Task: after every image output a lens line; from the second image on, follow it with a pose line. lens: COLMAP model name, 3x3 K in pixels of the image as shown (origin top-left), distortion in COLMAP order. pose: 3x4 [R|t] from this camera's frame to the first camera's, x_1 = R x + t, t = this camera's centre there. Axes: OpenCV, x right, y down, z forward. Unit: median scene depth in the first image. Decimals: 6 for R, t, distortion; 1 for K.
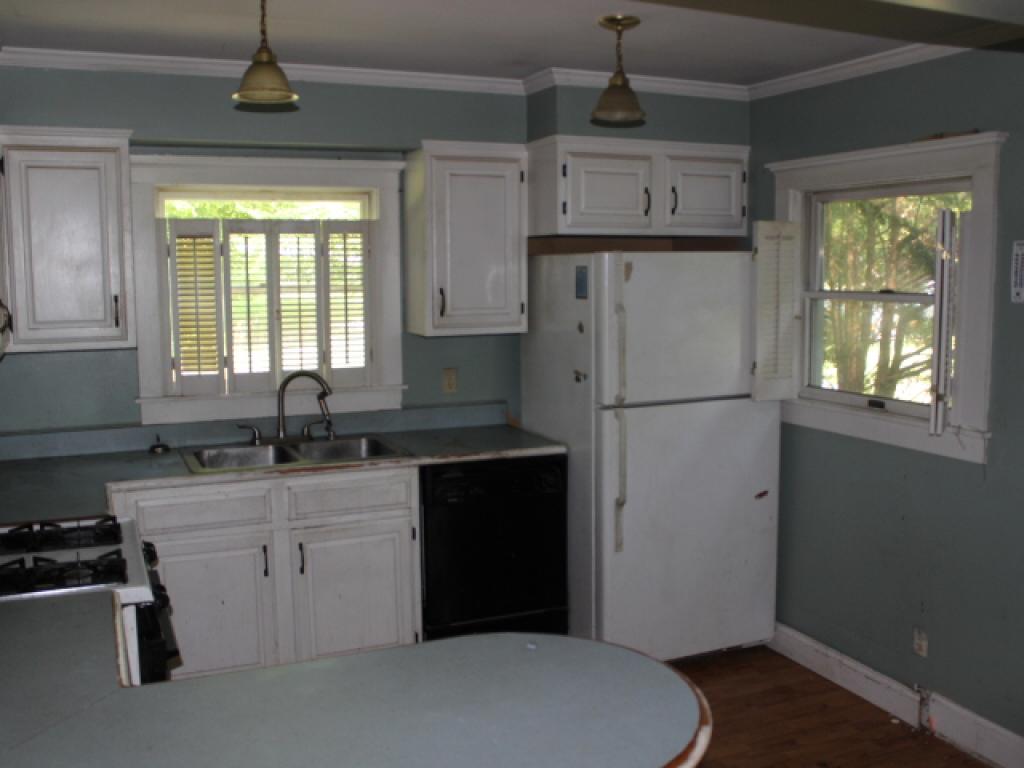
lens RADIAL K [[991.8, 0, 512.0], [0, 991.8, 384.0], [0, 0, 1]] dist [-0.143236, 0.121329]
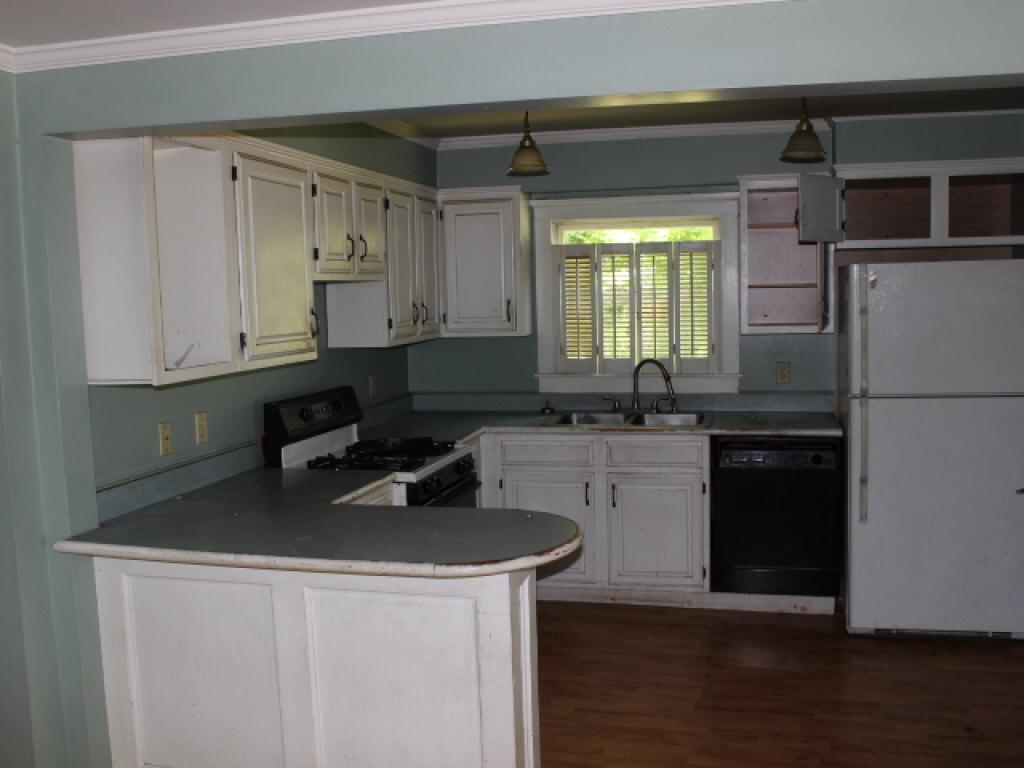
lens RADIAL K [[991.8, 0, 512.0], [0, 991.8, 384.0], [0, 0, 1]] dist [-0.143236, 0.121329]
pose [[0.788998, 0.045534, -0.612706, 0.461180], [-0.048845, 0.998742, 0.011325, 0.014849], [0.612451, 0.020992, 0.790230, -0.149399]]
